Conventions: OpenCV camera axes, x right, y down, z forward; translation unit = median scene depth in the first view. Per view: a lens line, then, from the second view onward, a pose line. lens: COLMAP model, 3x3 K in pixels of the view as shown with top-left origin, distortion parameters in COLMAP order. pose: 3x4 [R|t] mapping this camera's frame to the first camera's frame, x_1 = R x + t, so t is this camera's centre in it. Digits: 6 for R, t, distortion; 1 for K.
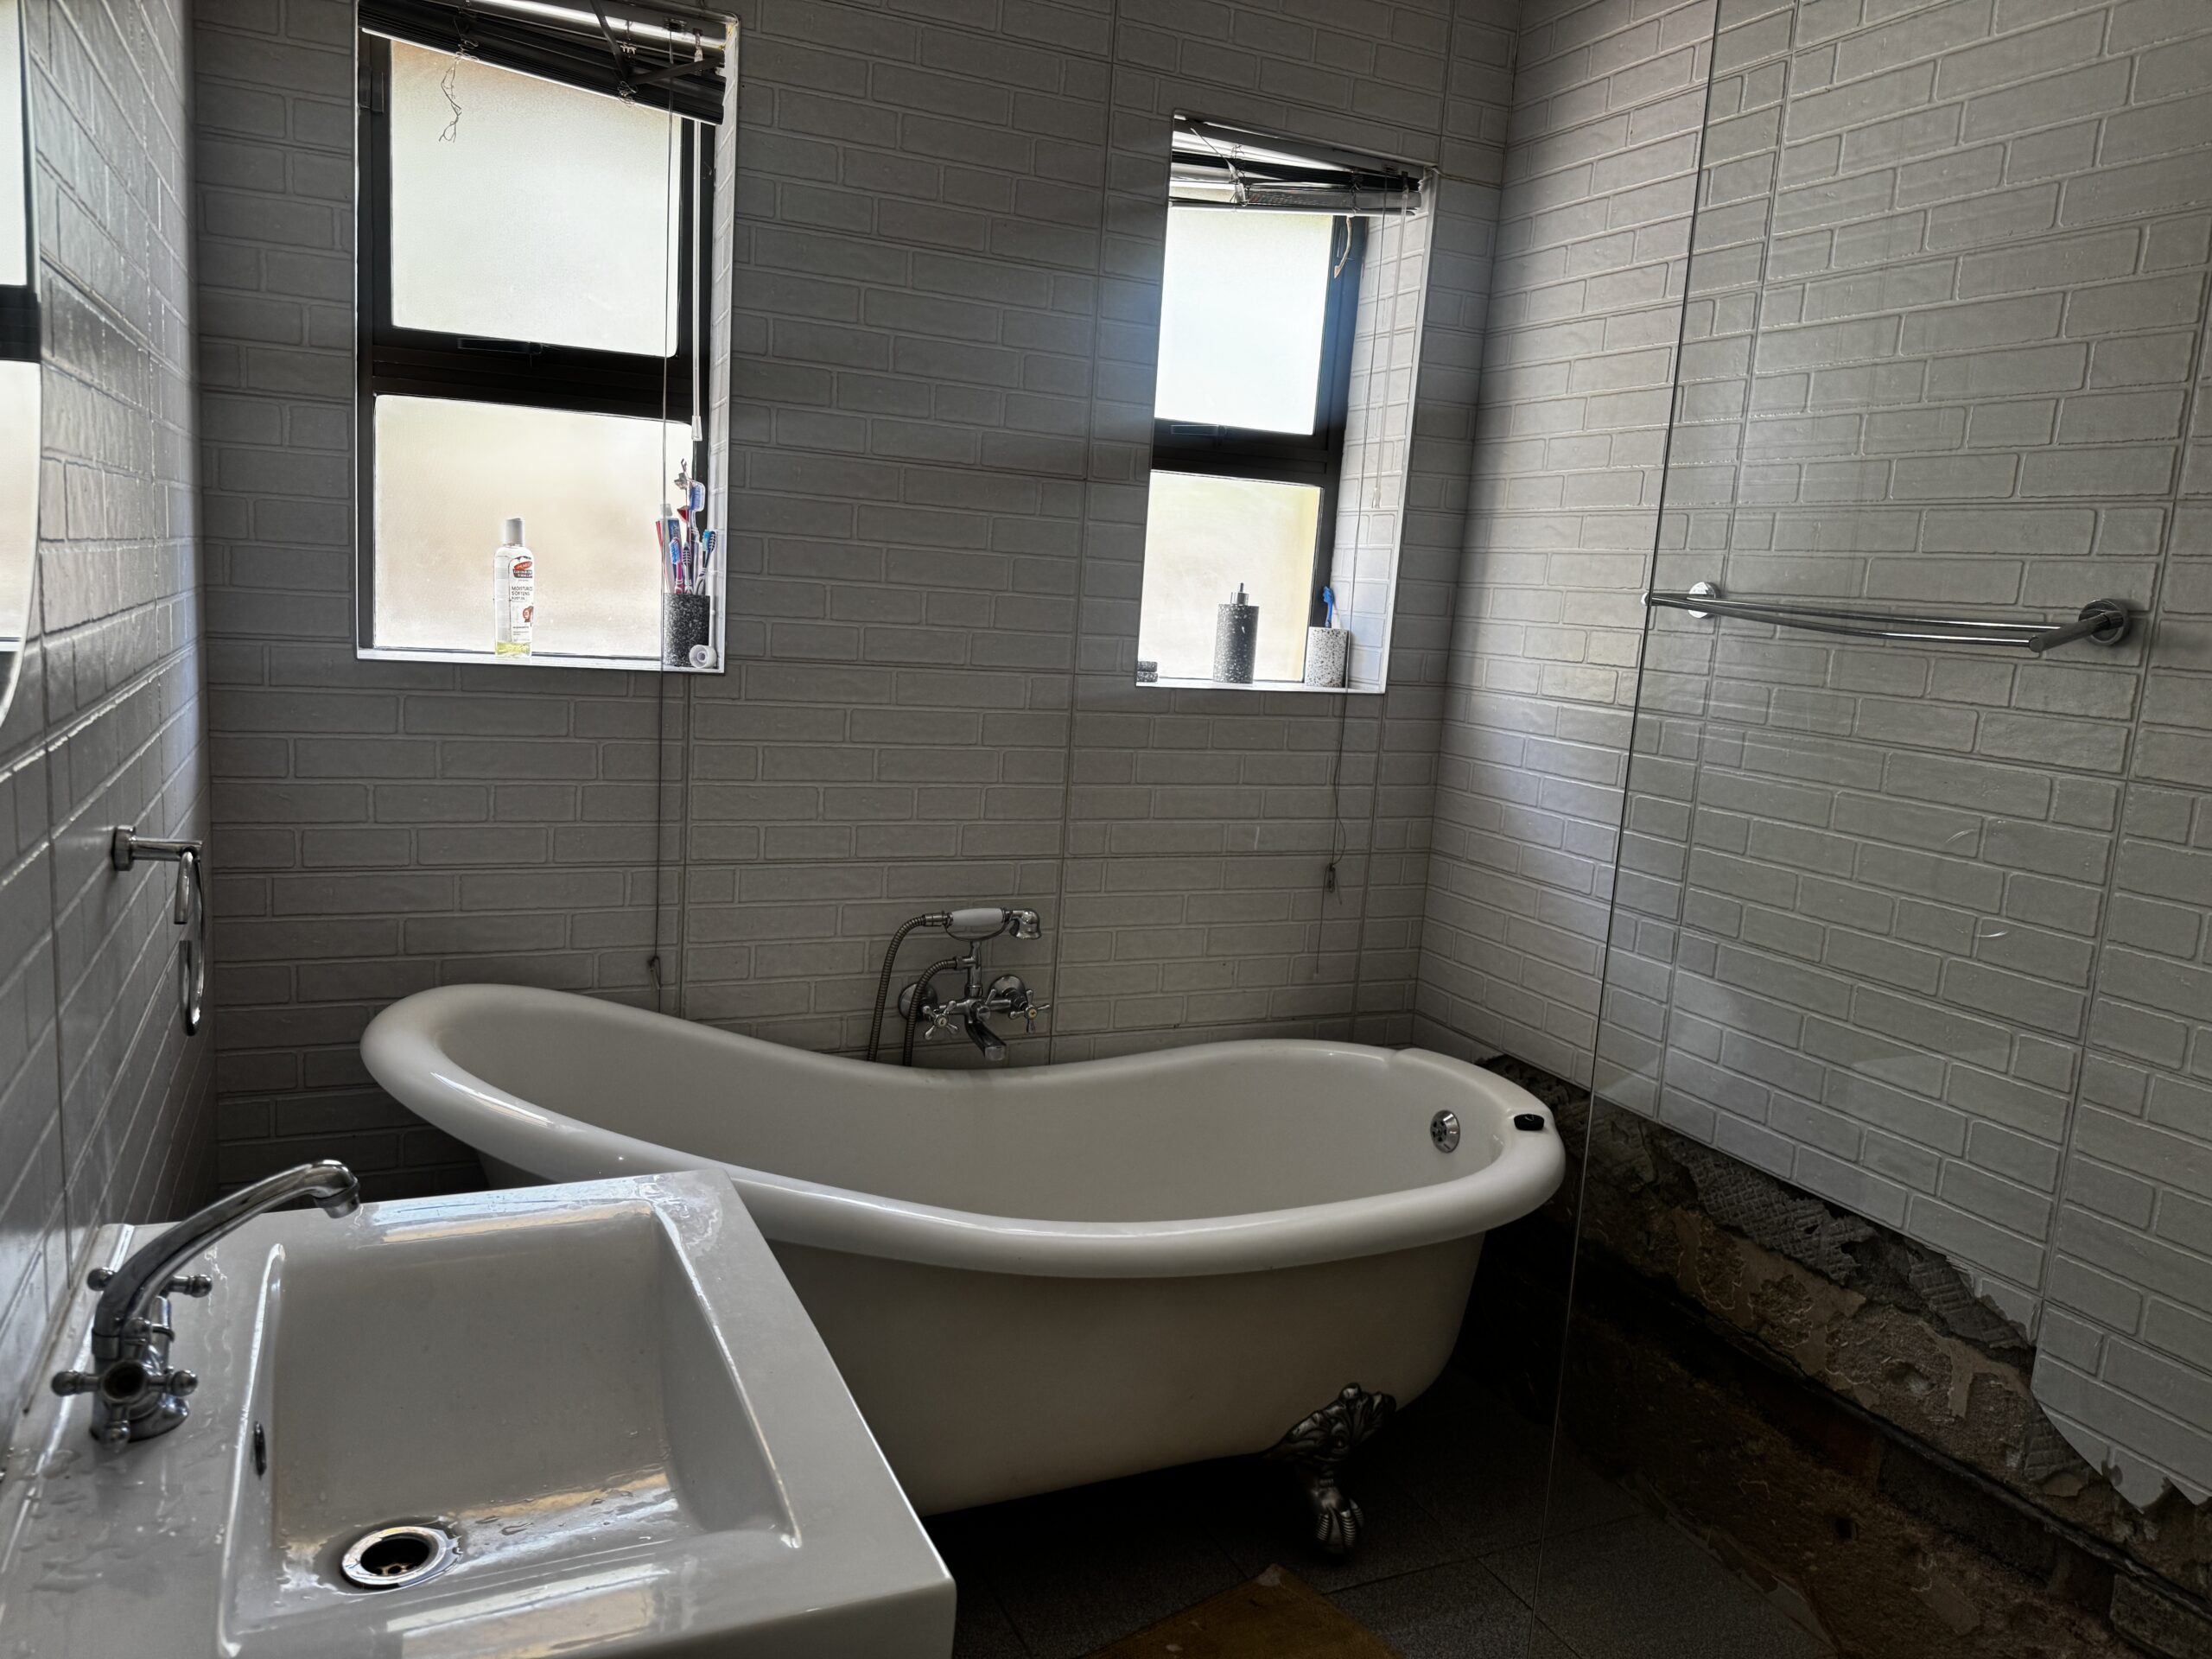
lens RADIAL K [[1549.2, 0, 1106.0], [0, 1549.2, 829.5], [0, 0, 1]] dist [0.058364, -0.067291]
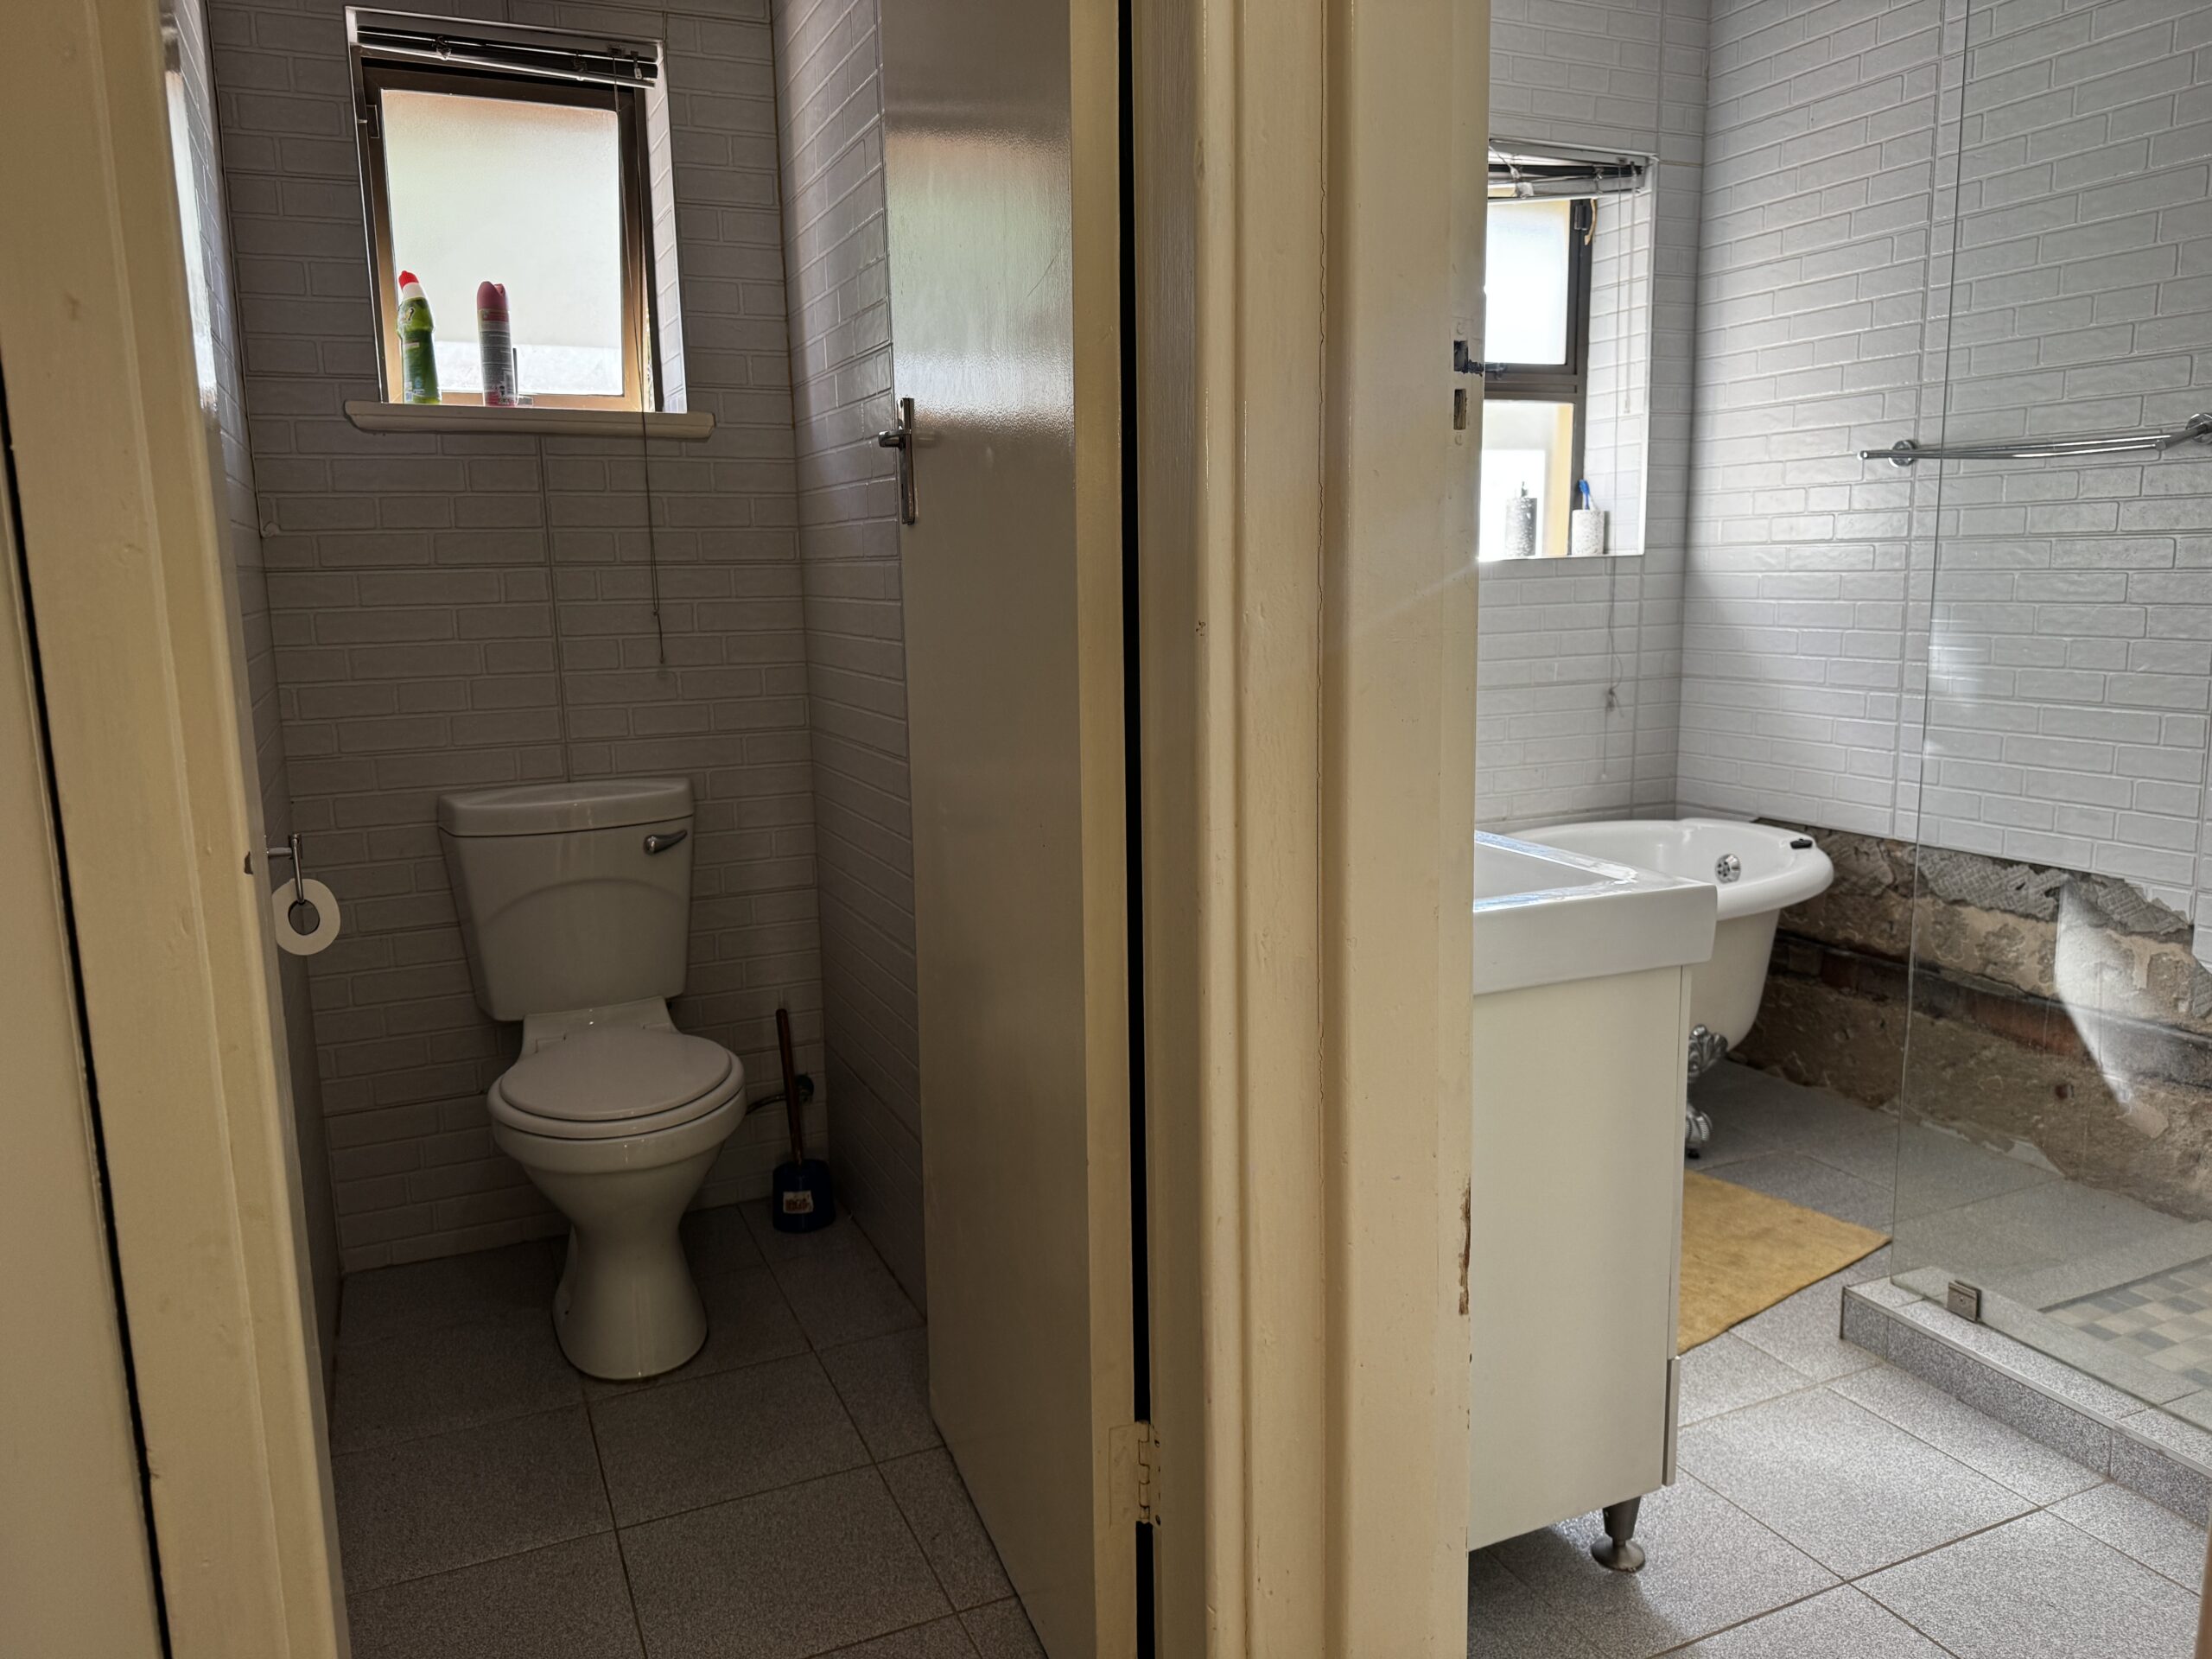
lens RADIAL K [[1570.4, 0, 1106.0], [0, 1570.4, 829.5], [0, 0, 1]] dist [0.029016, -0.029326]
pose [[0.996374, -0.082098, -0.022318, -0.309075], [0.082202, 0.996608, 0.003806, 0.119735], [0.021929, -0.005627, 0.999744, -0.408250]]
